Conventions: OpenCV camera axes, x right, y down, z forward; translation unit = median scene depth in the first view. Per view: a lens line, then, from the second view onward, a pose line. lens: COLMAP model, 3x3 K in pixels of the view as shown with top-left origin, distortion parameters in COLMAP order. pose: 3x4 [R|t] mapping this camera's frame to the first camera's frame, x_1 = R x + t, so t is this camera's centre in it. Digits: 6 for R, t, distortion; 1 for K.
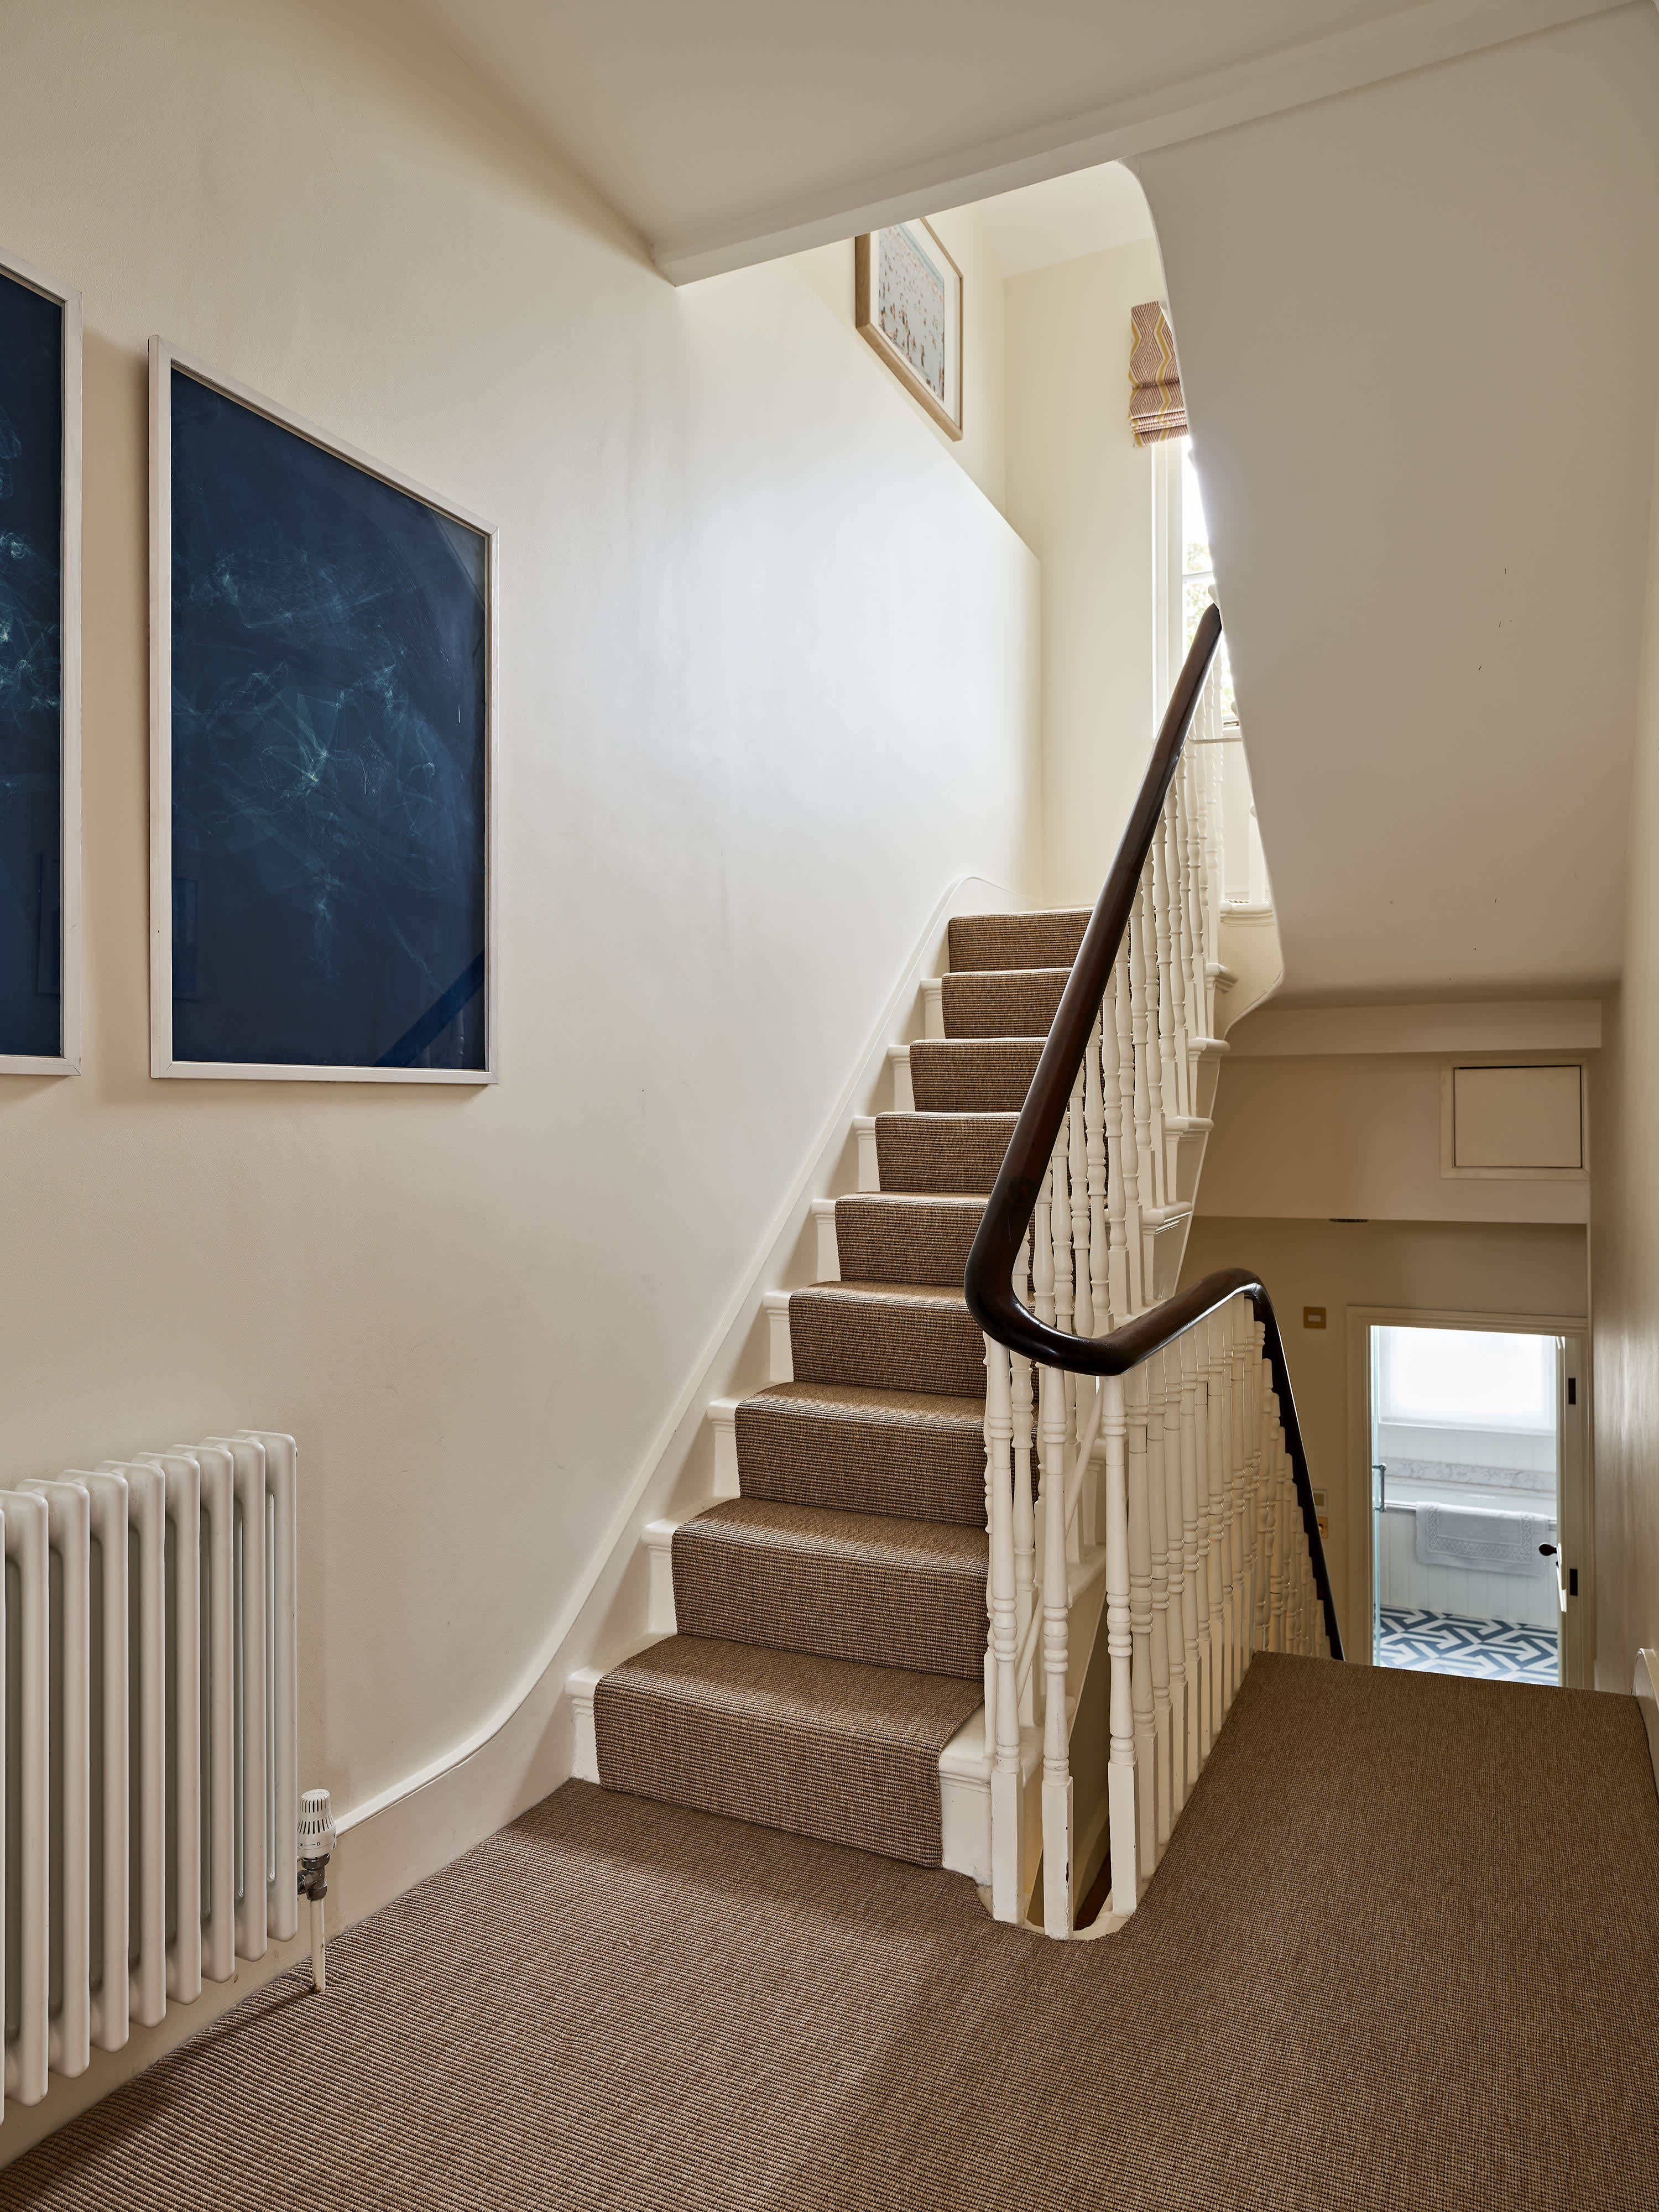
lens RADIAL K [[1411.1, 0, 822.3], [0, 1411.1, 1108.5], [0, 0, 1]] dist [0.006555, 0.001488]
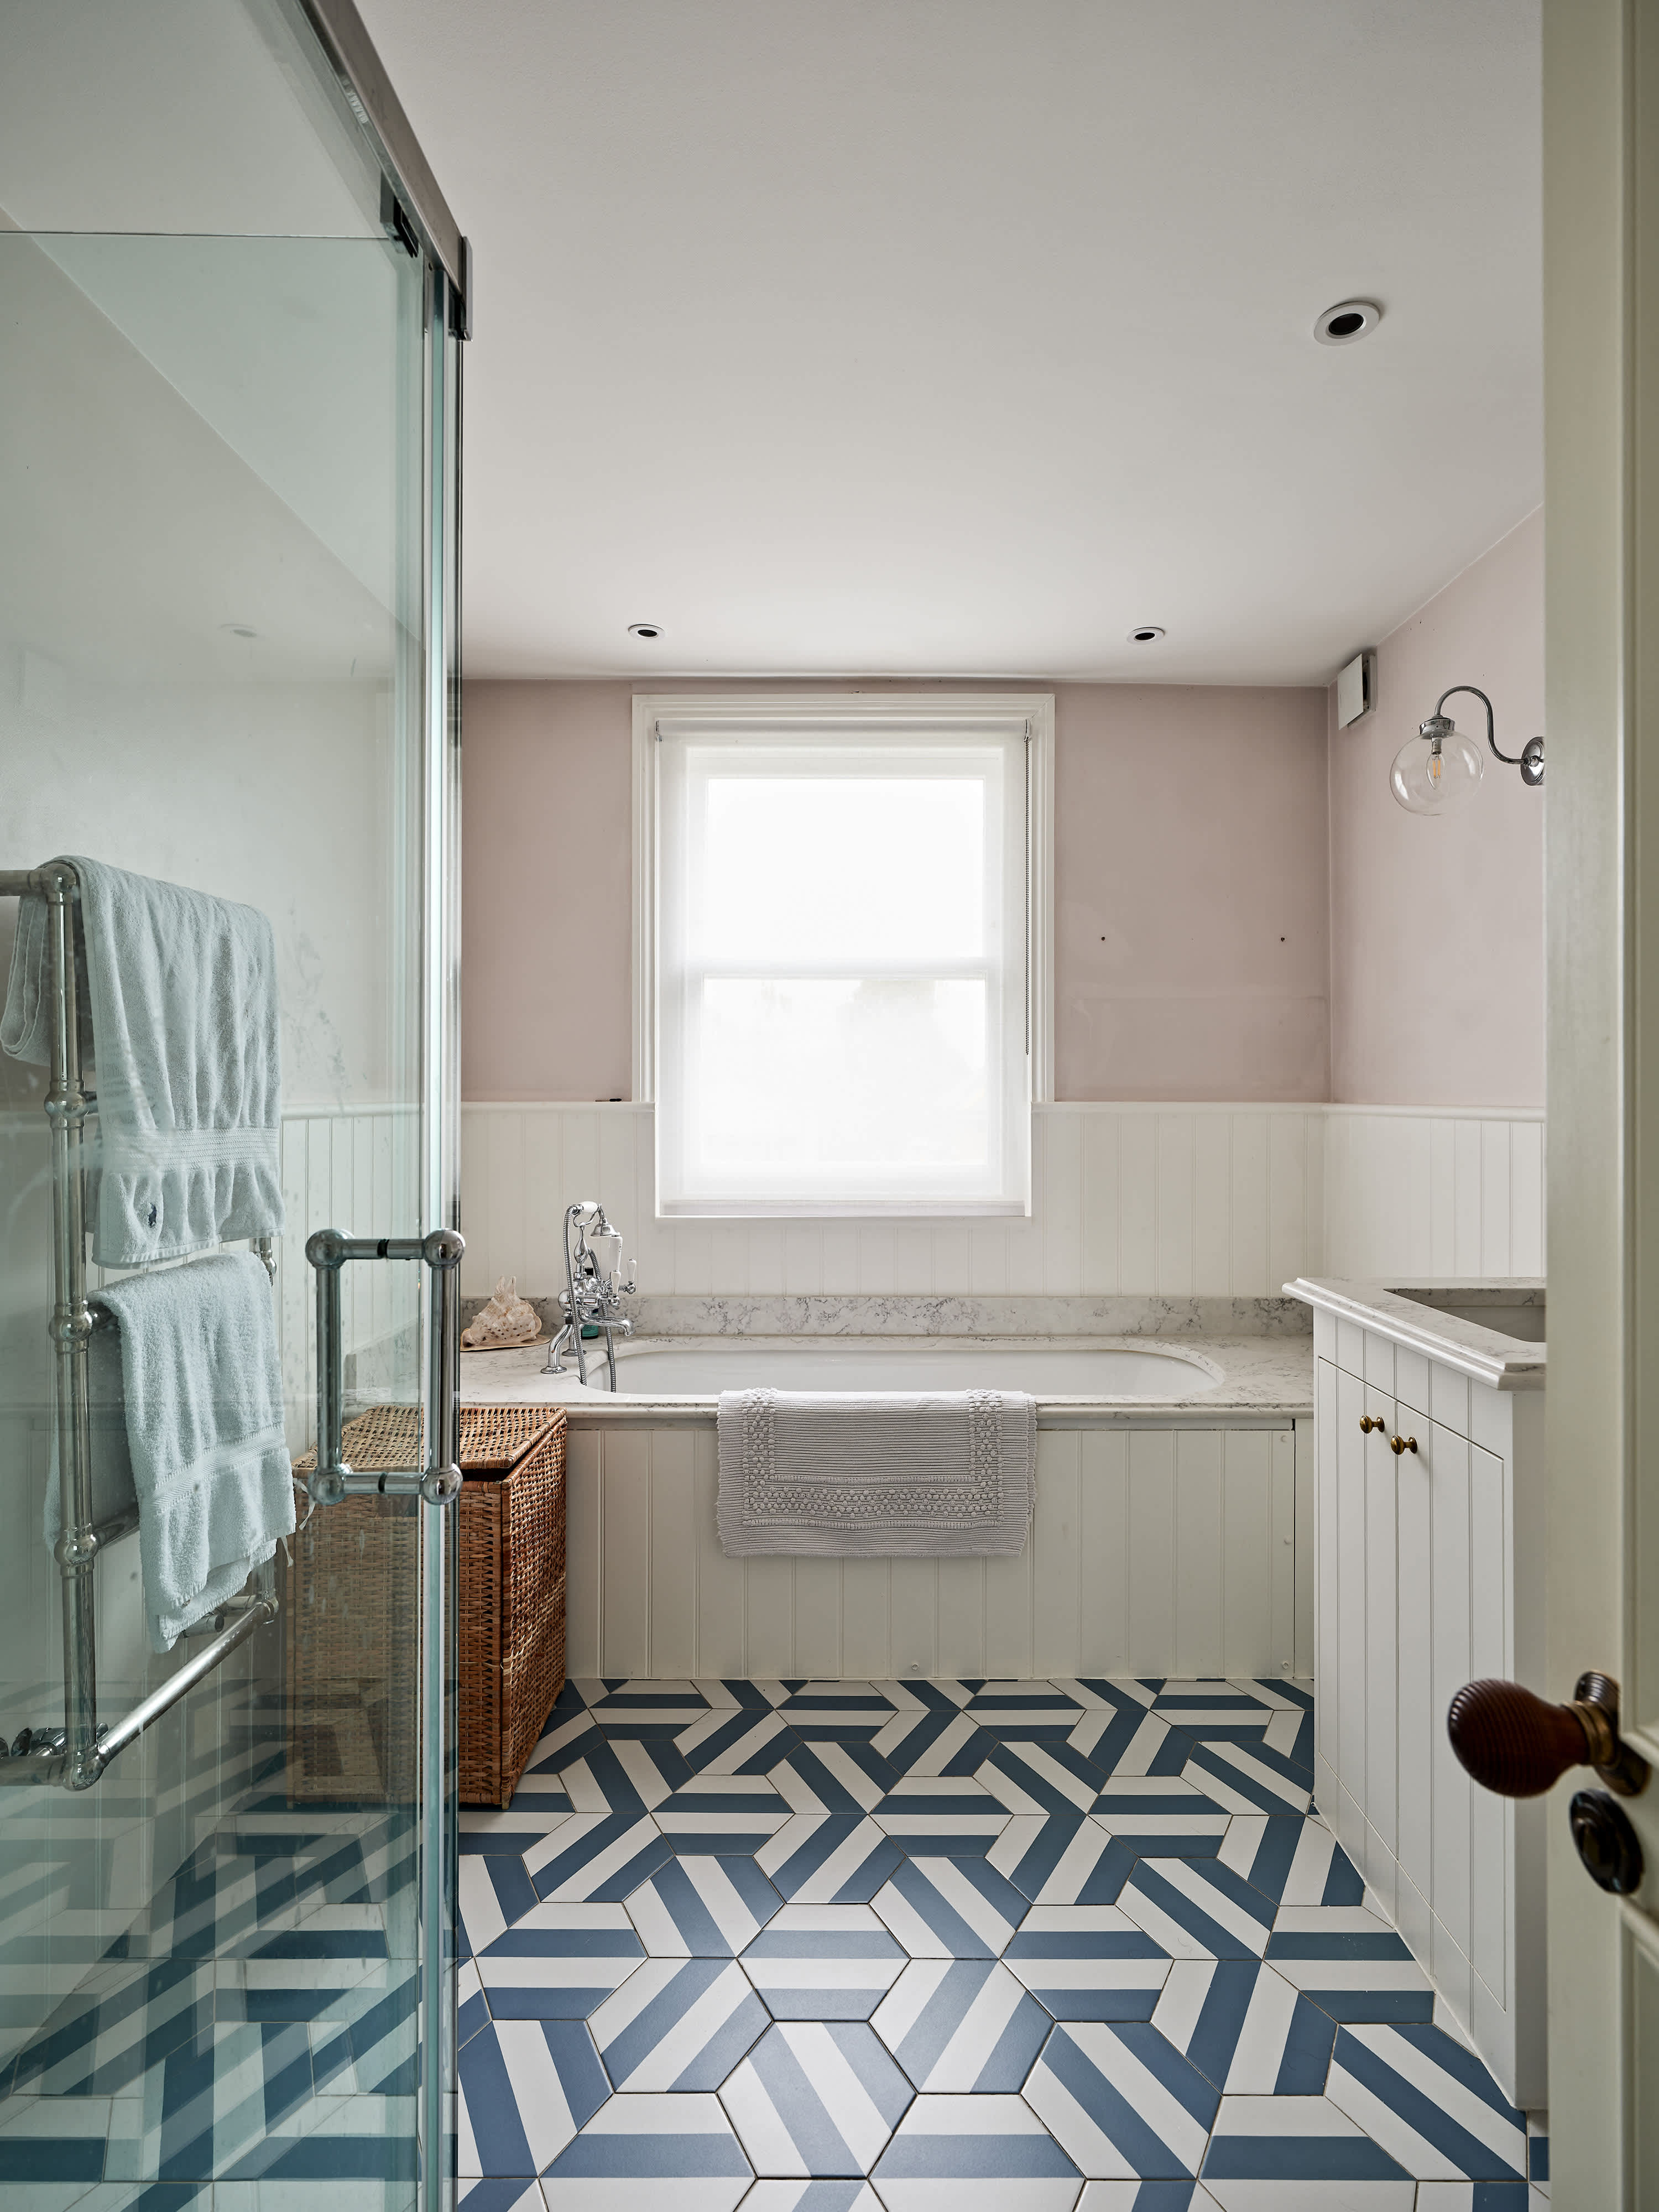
lens RADIAL K [[1151.4, 0, 840.1], [0, 1151.4, 1097.2], [0, 0, 1]] dist [0.001700, 0.000123]
pose [[0.905076, -0.000068, 0.425250, 0.324779], [-0.004191, 0.999950, 0.009080, 0.200617], [-0.425229, -0.010000, 0.905030, 0.723143]]
